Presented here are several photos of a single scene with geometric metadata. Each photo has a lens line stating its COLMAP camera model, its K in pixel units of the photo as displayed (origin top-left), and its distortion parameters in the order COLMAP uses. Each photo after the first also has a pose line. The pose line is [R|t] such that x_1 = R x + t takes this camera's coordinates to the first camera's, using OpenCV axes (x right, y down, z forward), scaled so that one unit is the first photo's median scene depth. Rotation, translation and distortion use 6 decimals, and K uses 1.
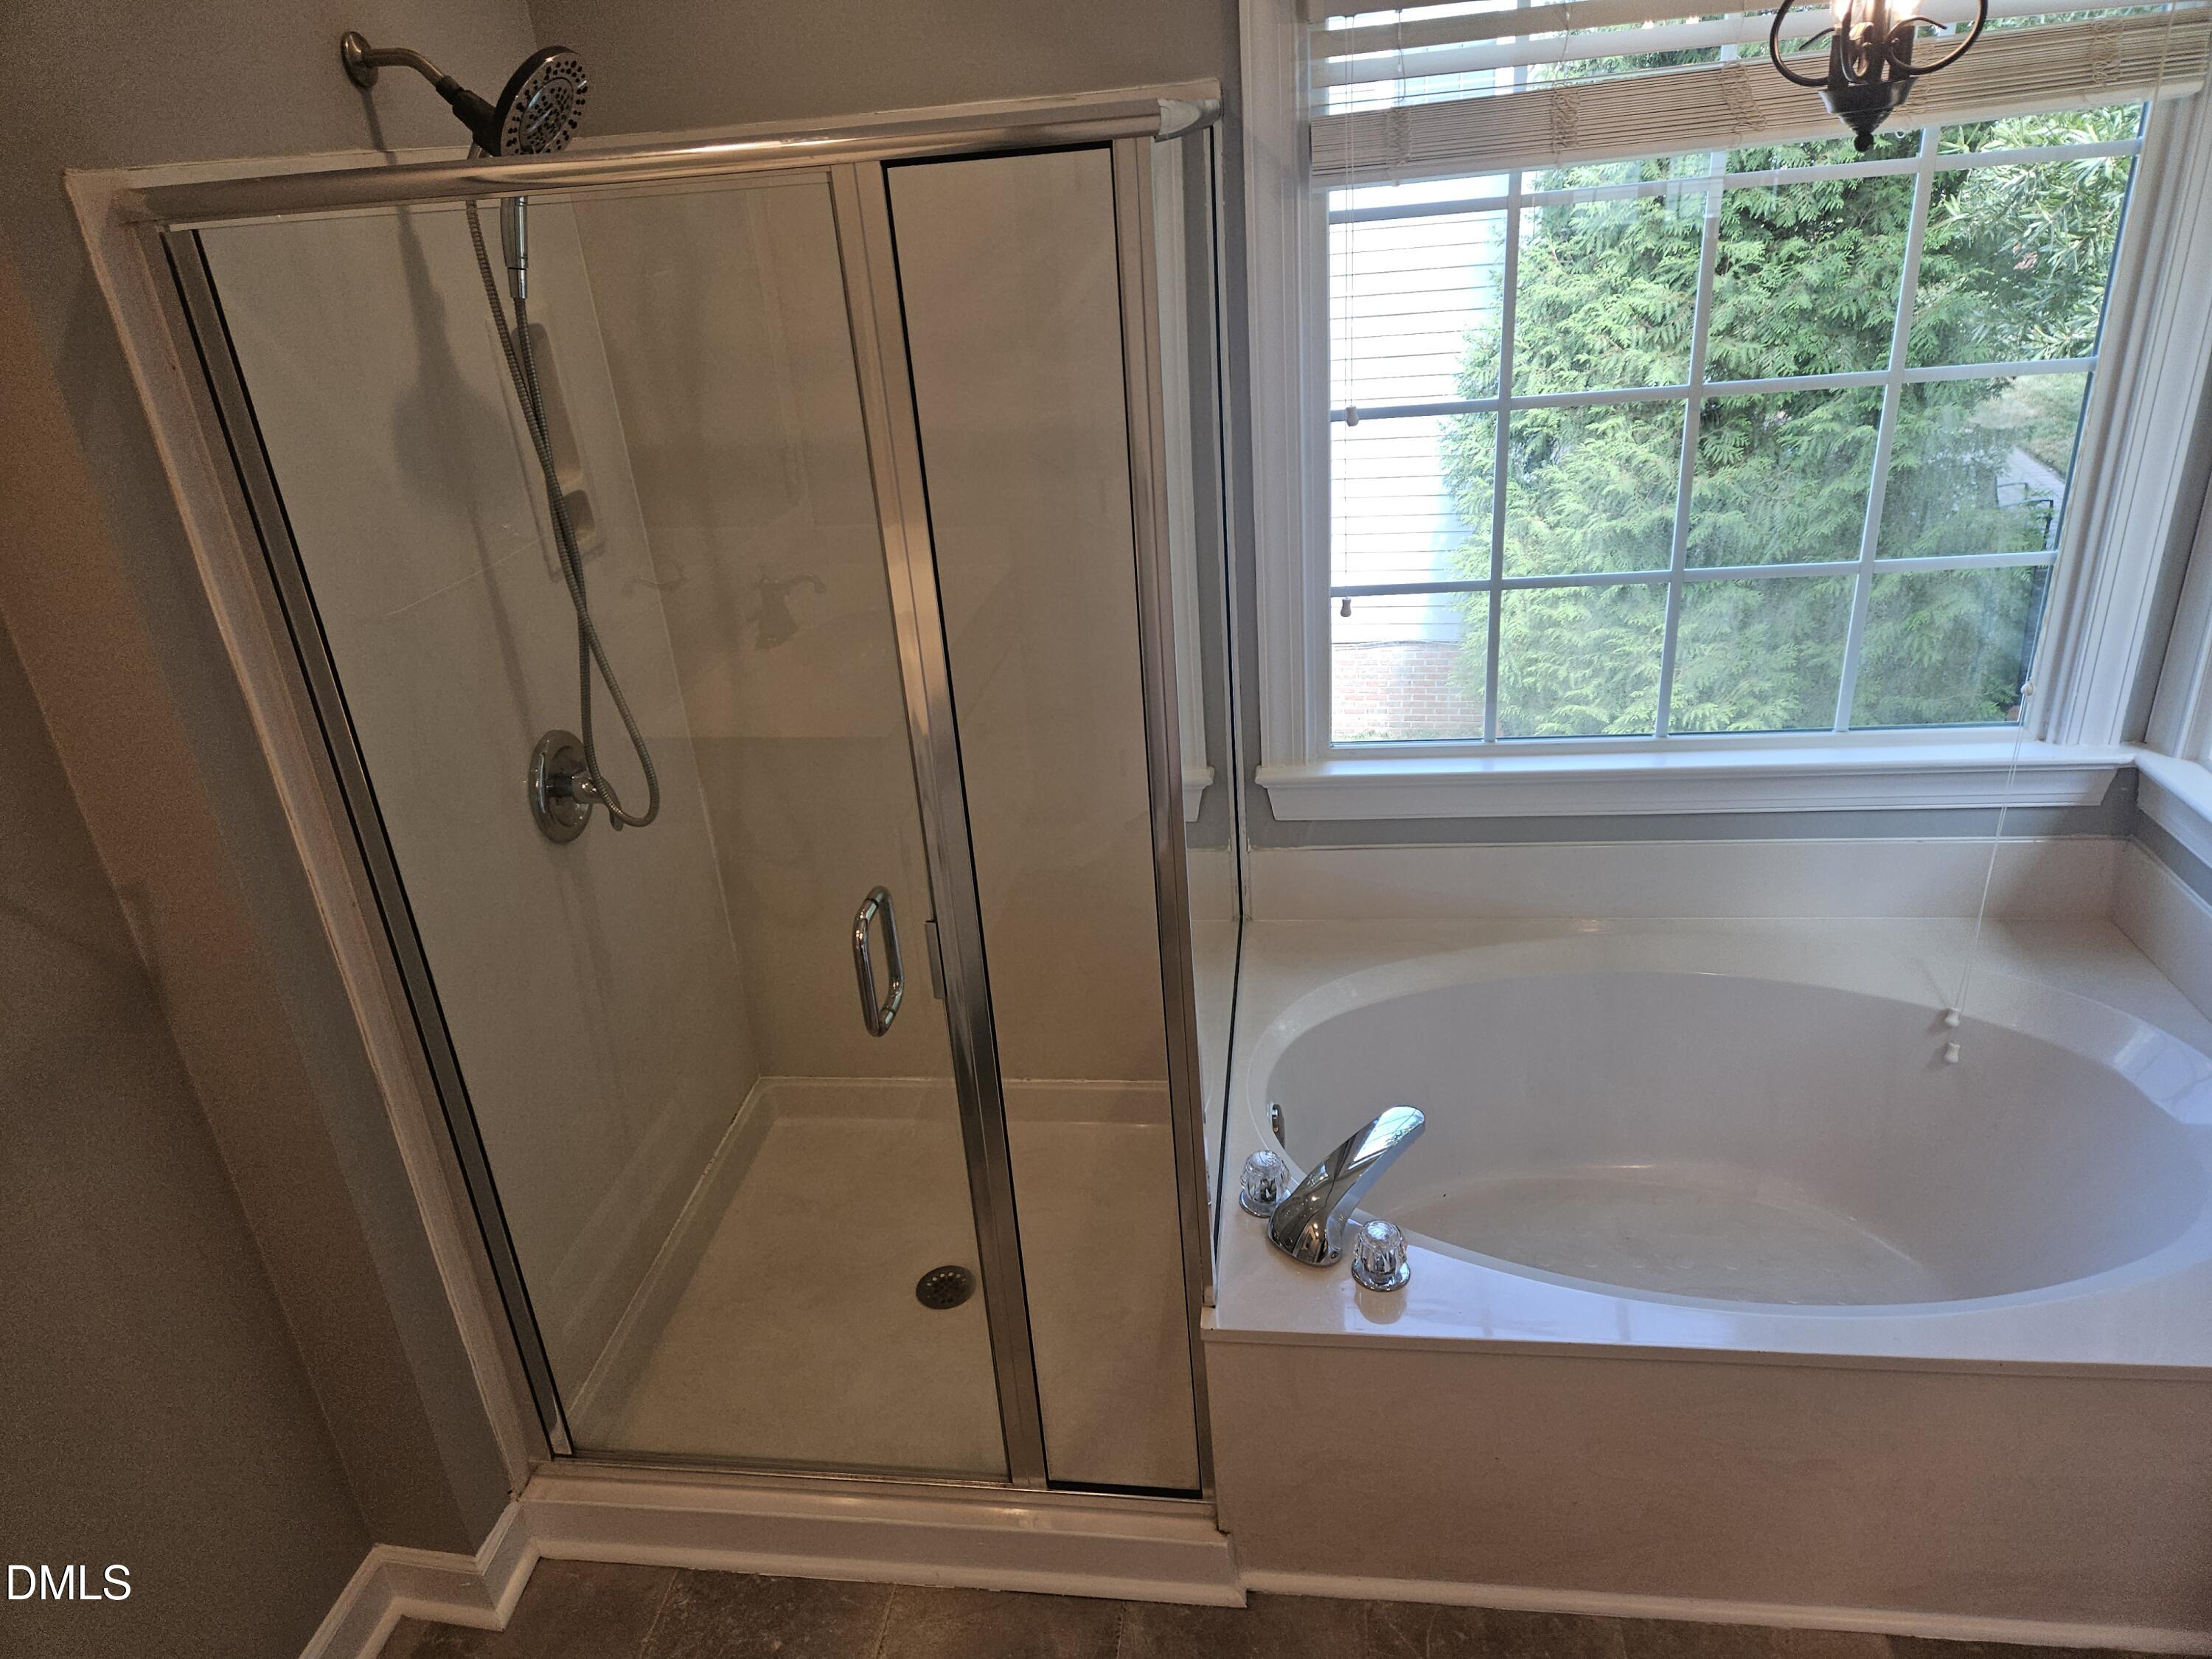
lens RADIAL K [[1472.8, 0, 1106.0], [0, 1472.8, 829.5], [0, 0, 1]] dist [0.033869, -0.052040]
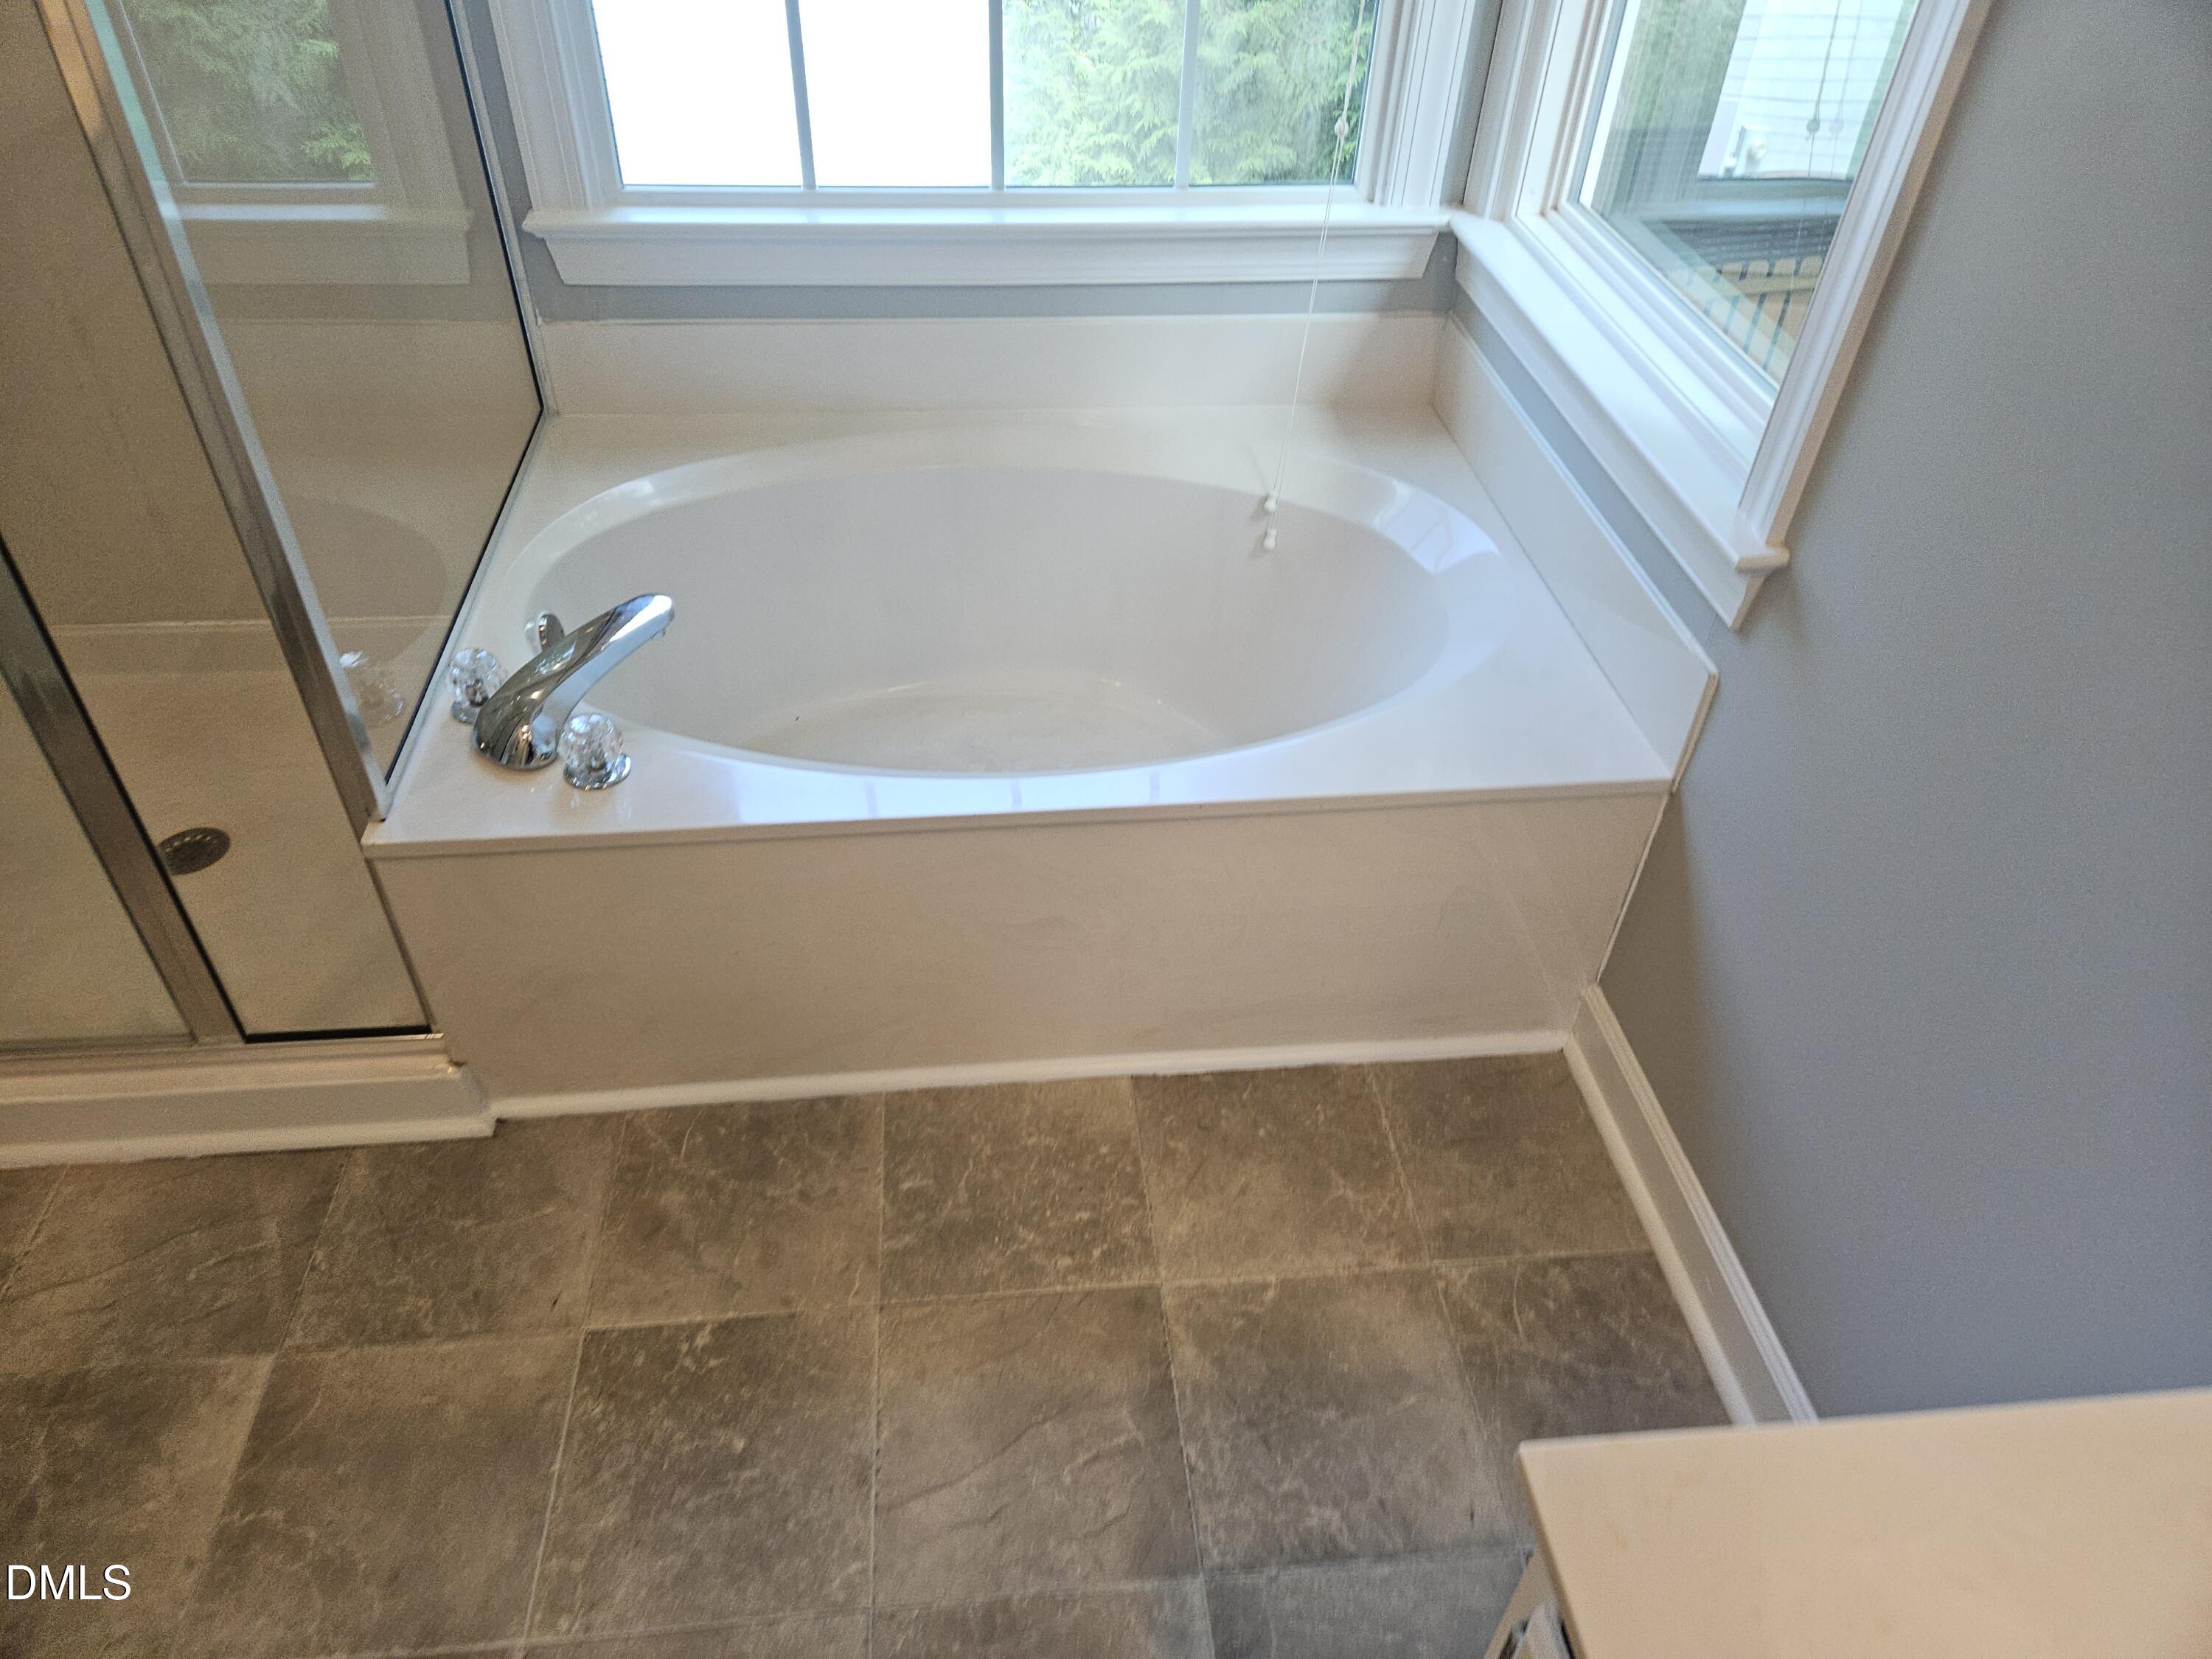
lens RADIAL K [[1498.5, 0, 1106.0], [0, 1498.5, 829.5], [0, 0, 1]] dist [0.067222, -0.100243]
pose [[0.955607, -0.074255, 0.285133, 0.170814], [-0.005751, 0.962838, 0.270020, 0.069361], [-0.294587, -0.259673, 0.919668, 0.055787]]
